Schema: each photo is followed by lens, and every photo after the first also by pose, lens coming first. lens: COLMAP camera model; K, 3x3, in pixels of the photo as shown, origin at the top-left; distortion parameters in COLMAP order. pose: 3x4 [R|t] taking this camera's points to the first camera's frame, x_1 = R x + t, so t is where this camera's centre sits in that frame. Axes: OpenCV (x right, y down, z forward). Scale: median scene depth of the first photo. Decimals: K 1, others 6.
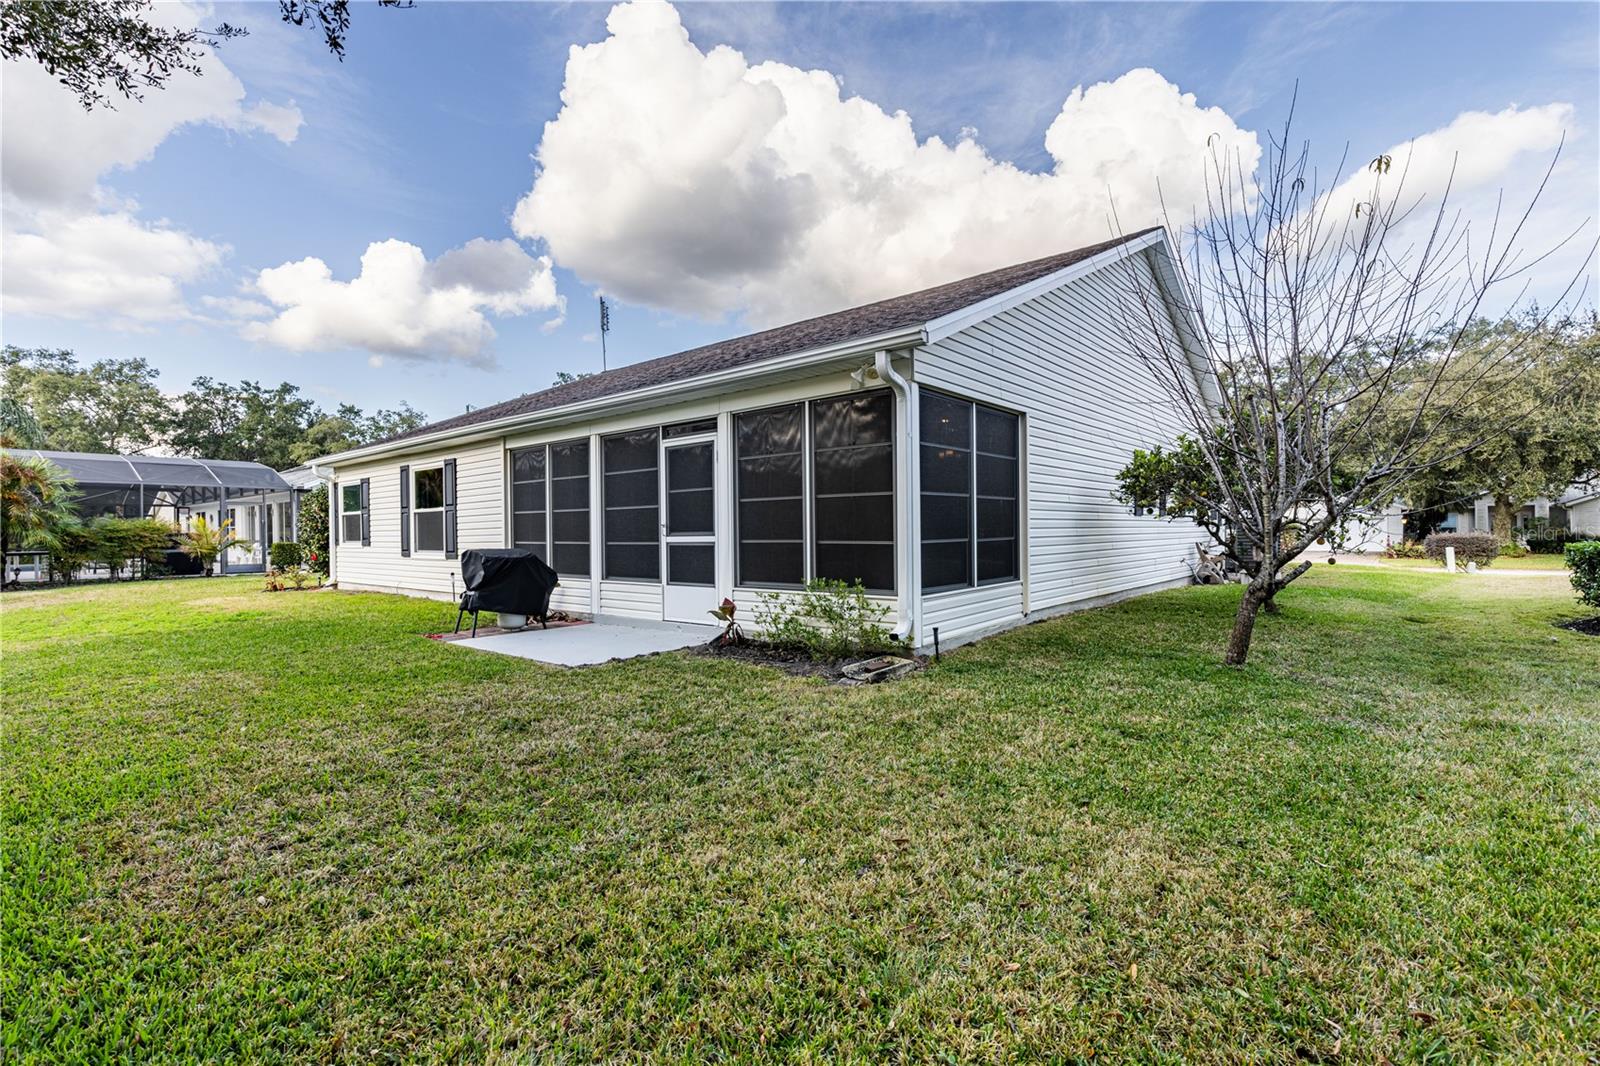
lens RADIAL K [[717.4, 0, 793.5], [0, 717.4, 522.1], [0, 0, 1]] dist [0.010639, -0.001139]
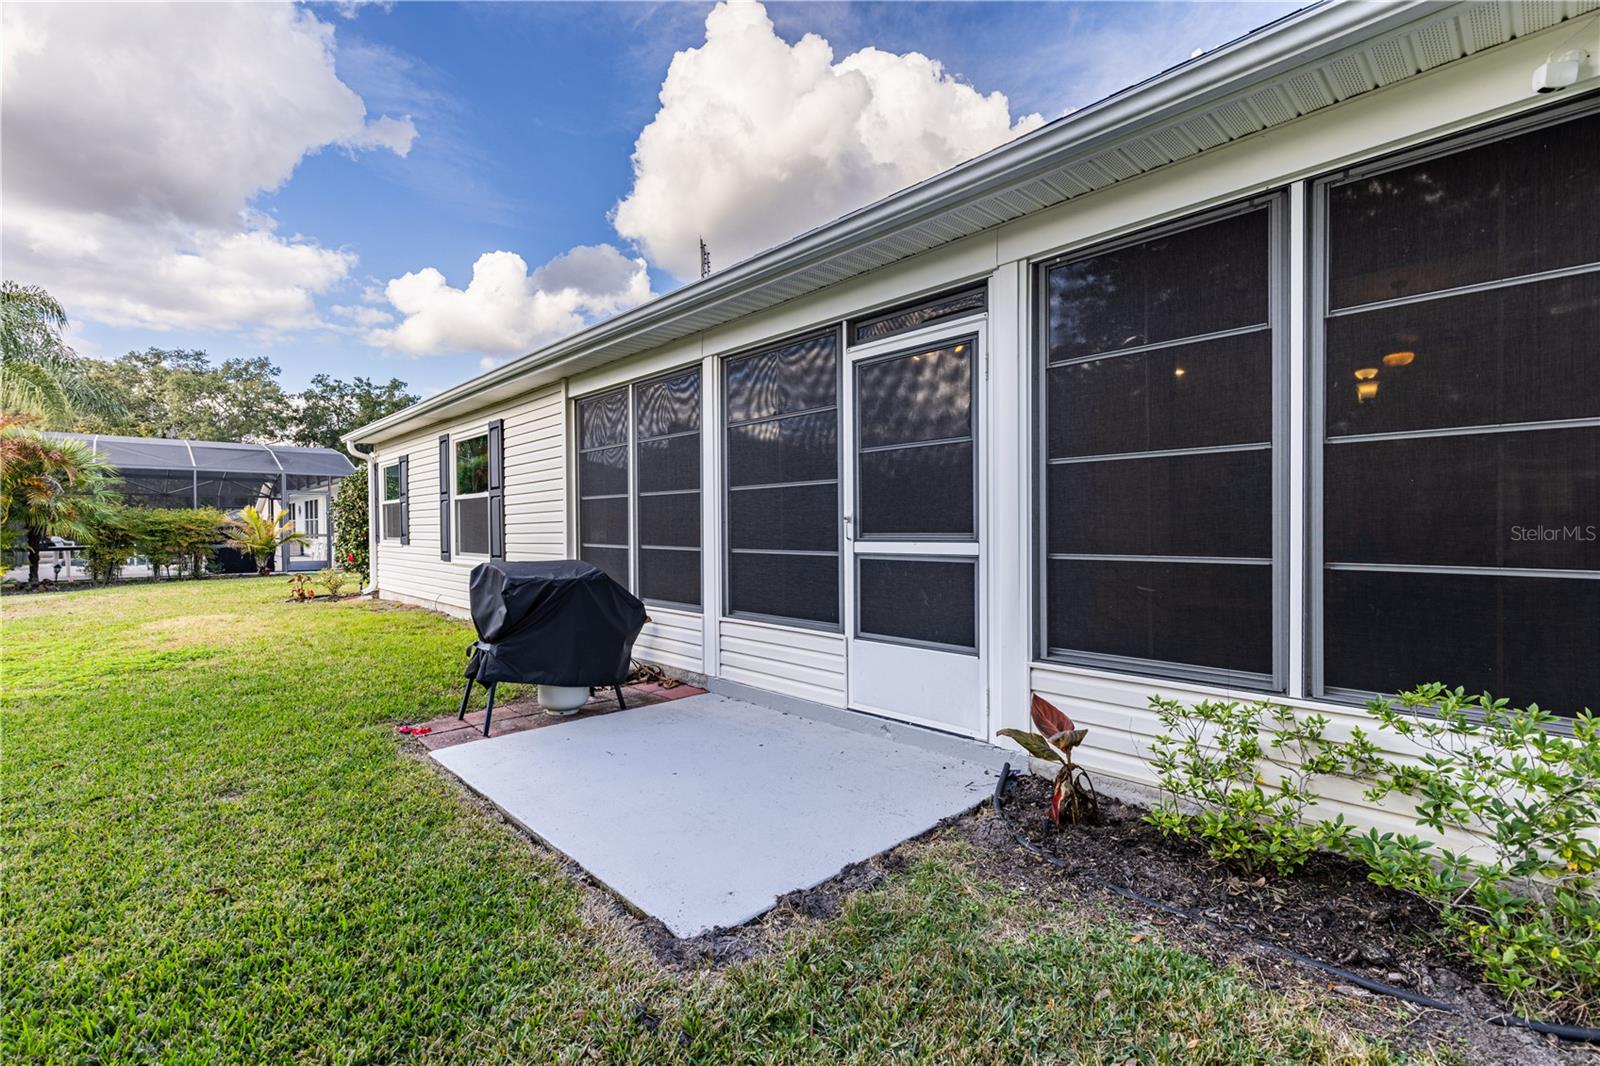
lens RADIAL K [[717.4, 0, 804.2], [0, 717.4, 530.5], [0, 0, 1]] dist [0.010639, -0.001139]
pose [[0.994231, 0.005478, -0.107120, -0.102186], [-0.003342, 0.999792, 0.020103, 0.001805], [0.107208, -0.019629, 0.994043, 0.320251]]
